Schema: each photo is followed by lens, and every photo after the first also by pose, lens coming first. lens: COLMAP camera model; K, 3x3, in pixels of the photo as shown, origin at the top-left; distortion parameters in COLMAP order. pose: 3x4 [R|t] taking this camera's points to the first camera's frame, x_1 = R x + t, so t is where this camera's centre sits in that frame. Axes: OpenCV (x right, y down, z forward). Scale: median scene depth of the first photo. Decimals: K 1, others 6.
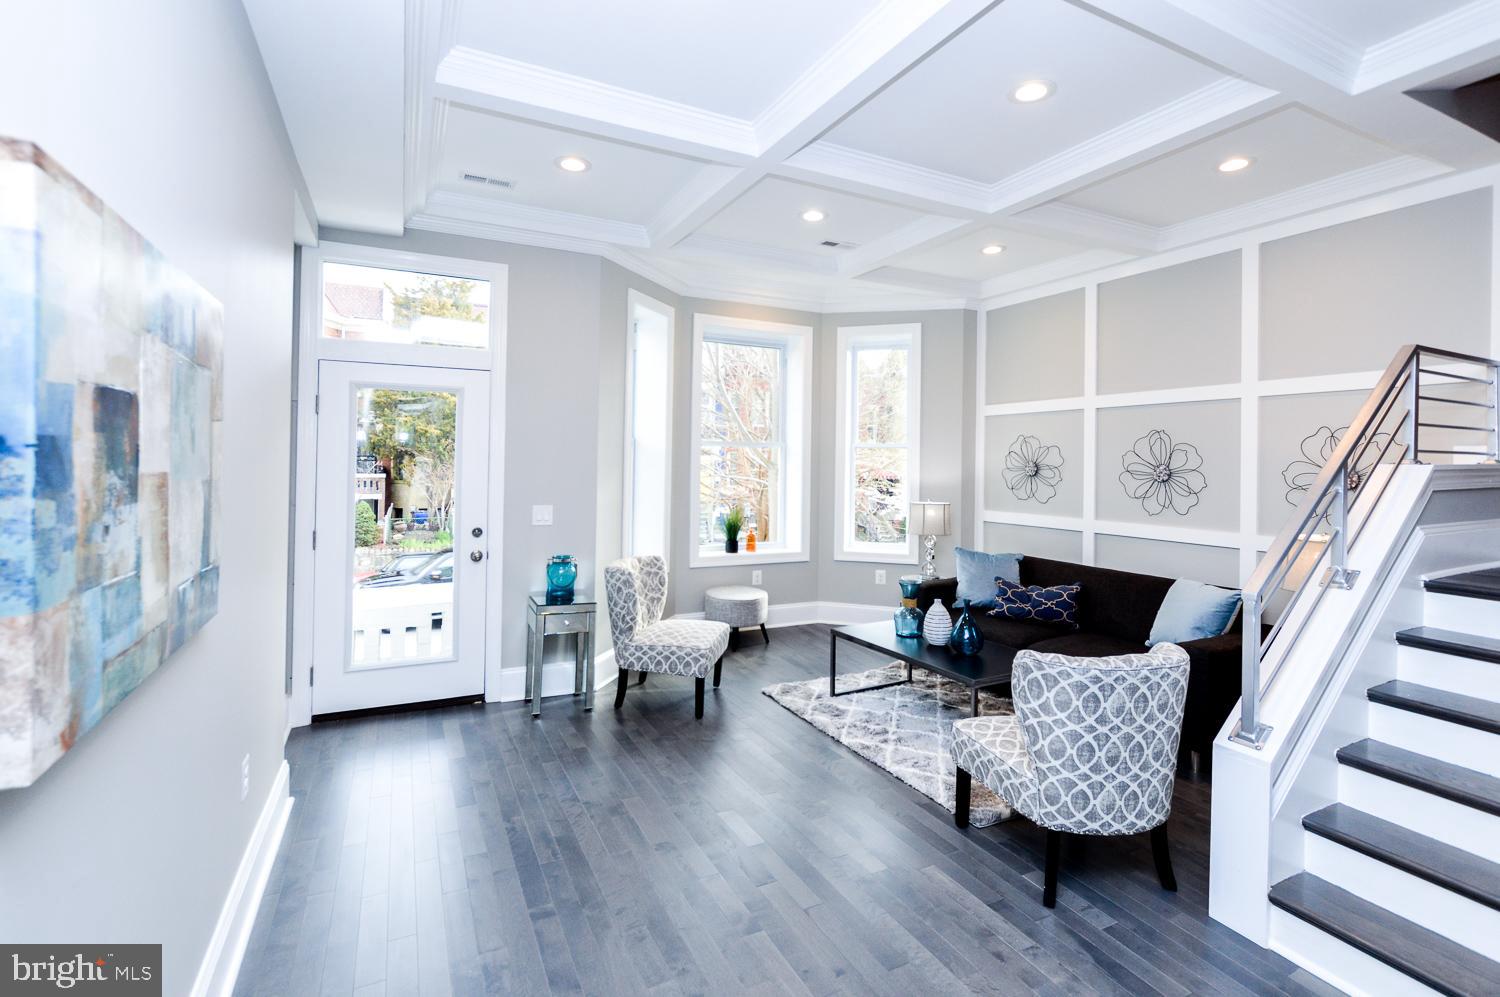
lens RADIAL K [[691.5, 0, 753.2], [0, 691.5, 450.1], [0, 0, 1]] dist [-0.000325, 0.000170]
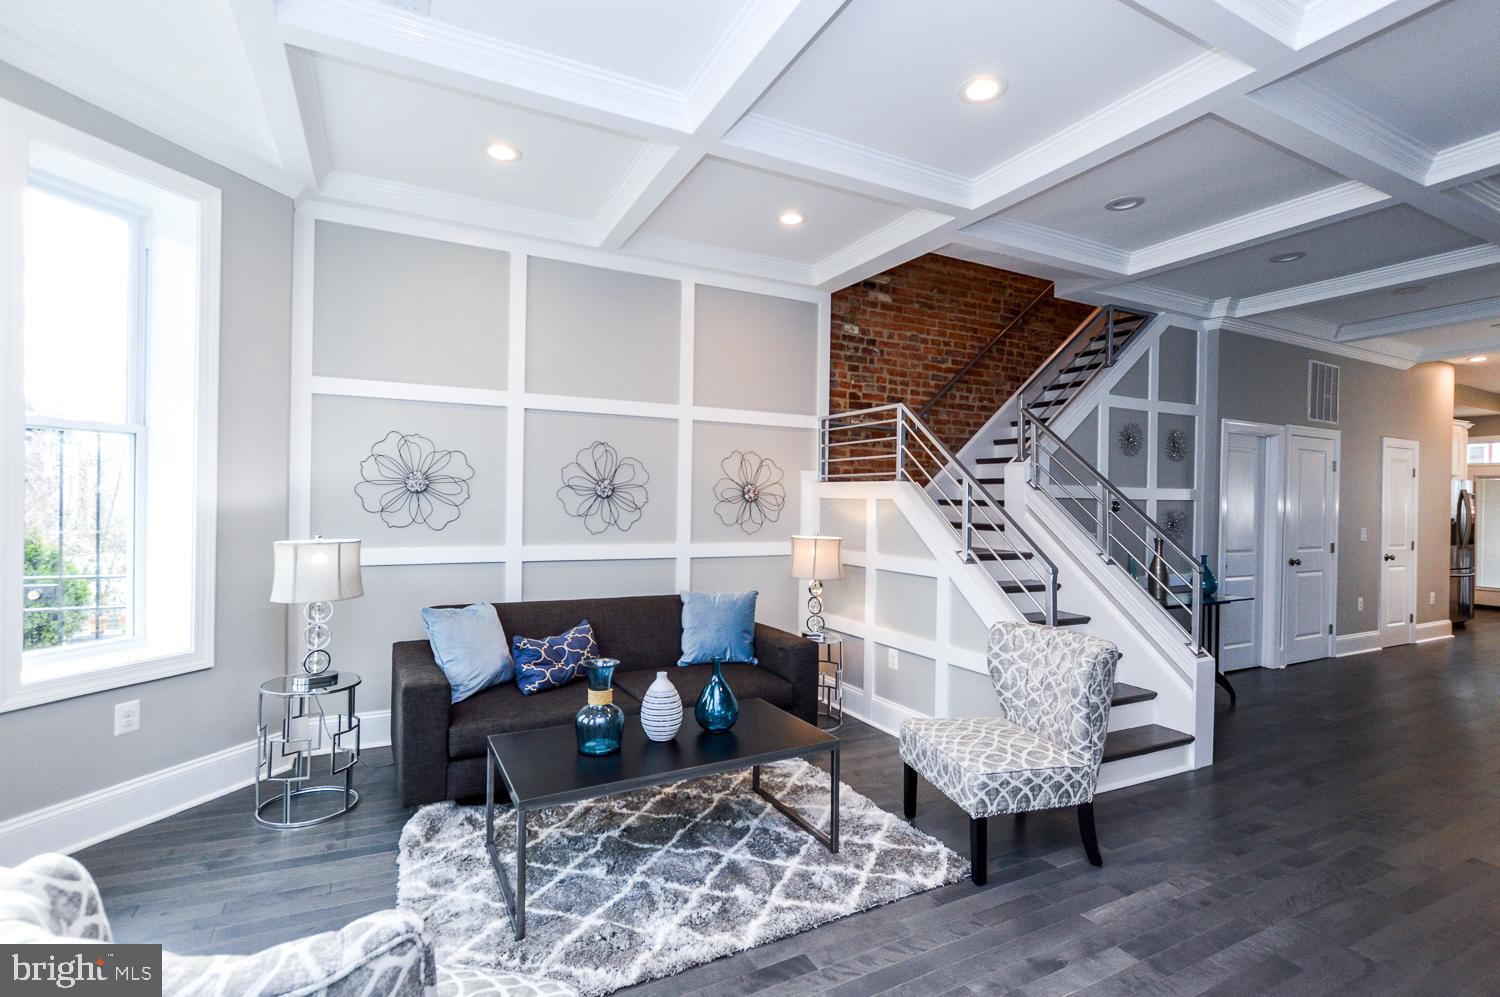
lens RADIAL K [[703.0, 0, 750.0], [0, 703.0, 498.5], [0, 0, 1]] dist [-0.001972, 0.000089]
pose [[-0.006065, -0.006319, 0.999962, -0.330479], [-0.032680, 0.999447, 0.006117, 0.031486], [-0.999447, -0.032641, -0.006268, 0.732454]]
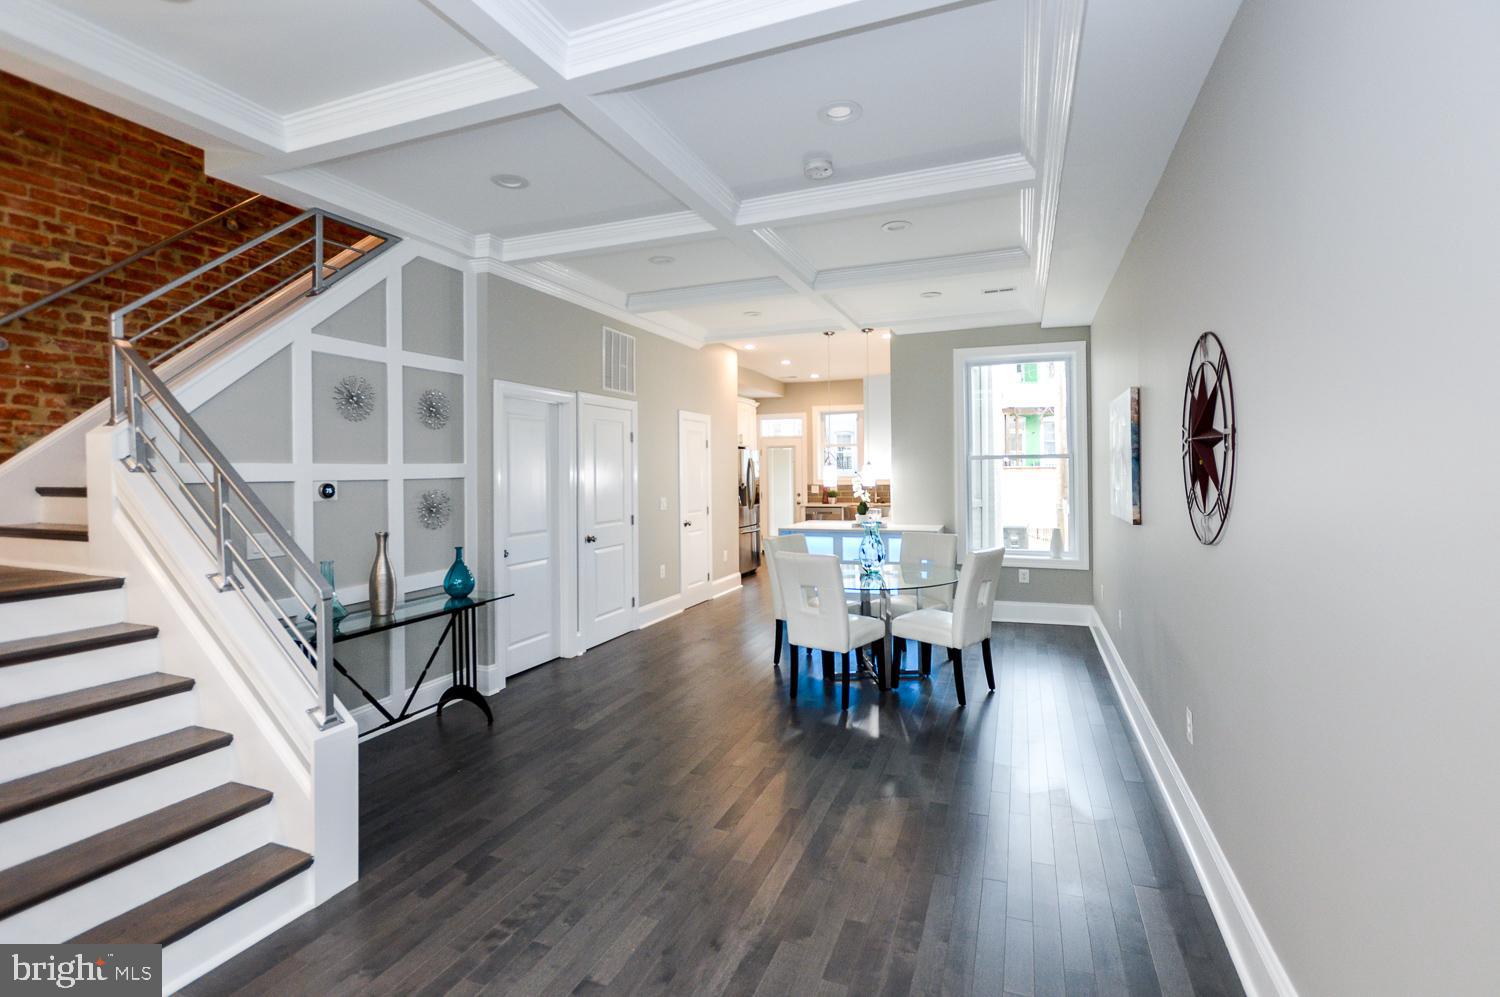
lens RADIAL K [[691.5, 0, 753.2], [0, 691.5, 450.1], [0, 0, 1]] dist [-0.000325, 0.000170]
pose [[-0.663035, 0.017001, 0.748395, -0.162886], [-0.011112, 0.999408, -0.032548, 0.010284], [-0.748506, -0.029896, -0.662454, 0.380097]]
